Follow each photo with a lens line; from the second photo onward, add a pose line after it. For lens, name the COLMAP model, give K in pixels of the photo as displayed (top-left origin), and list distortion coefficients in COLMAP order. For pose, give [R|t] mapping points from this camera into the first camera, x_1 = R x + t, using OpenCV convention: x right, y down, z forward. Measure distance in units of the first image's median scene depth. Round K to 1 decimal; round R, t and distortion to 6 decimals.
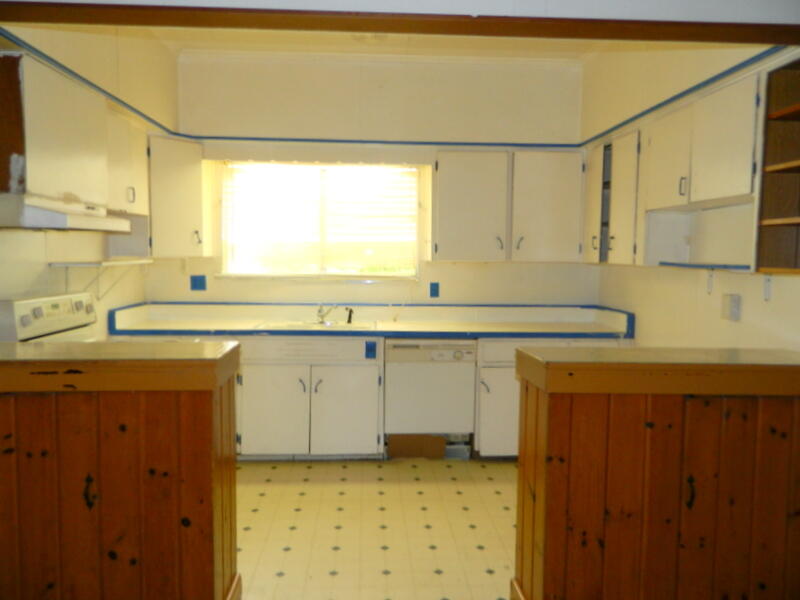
lens RADIAL K [[592.5, 0, 400.0], [0, 592.5, 300.0], [0, 0, 1]] dist [-0.002138, 0.004951]
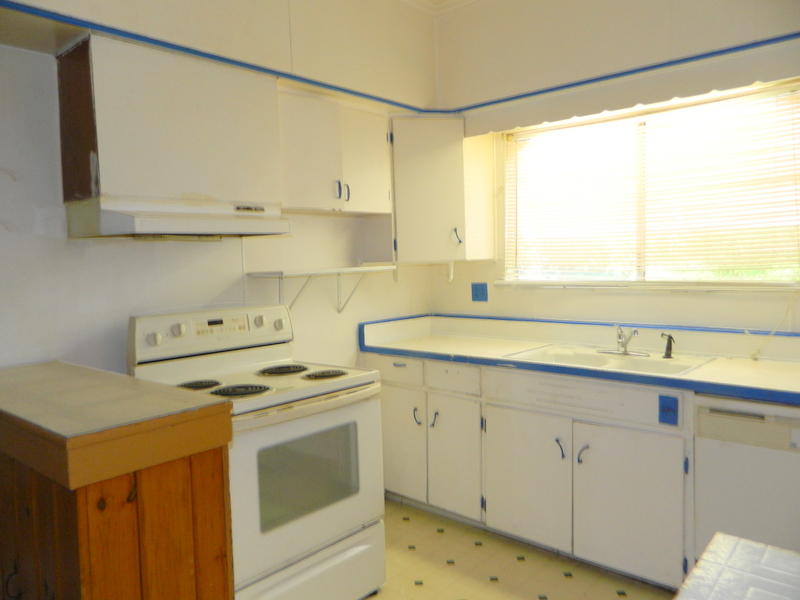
lens RADIAL K [[592.5, 0, 400.0], [0, 592.5, 300.0], [0, 0, 1]] dist [-0.002138, 0.004951]
pose [[0.714431, 0.015492, -0.699534, 0.167951], [-0.018036, 0.999830, 0.003722, -0.021913], [0.699473, 0.009957, 0.714589, 0.388948]]
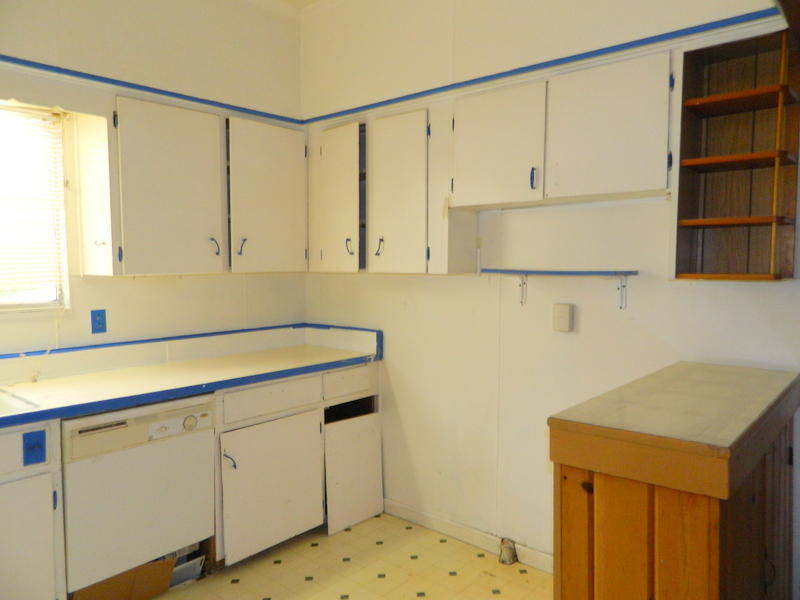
lens RADIAL K [[592.5, 0, 400.0], [0, 592.5, 300.0], [0, 0, 1]] dist [-0.002138, 0.004951]
pose [[0.696115, -0.057896, 0.715592, -0.190296], [0.067683, 0.997596, 0.014871, -0.031648], [-0.714732, 0.038082, 0.698361, 0.391908]]
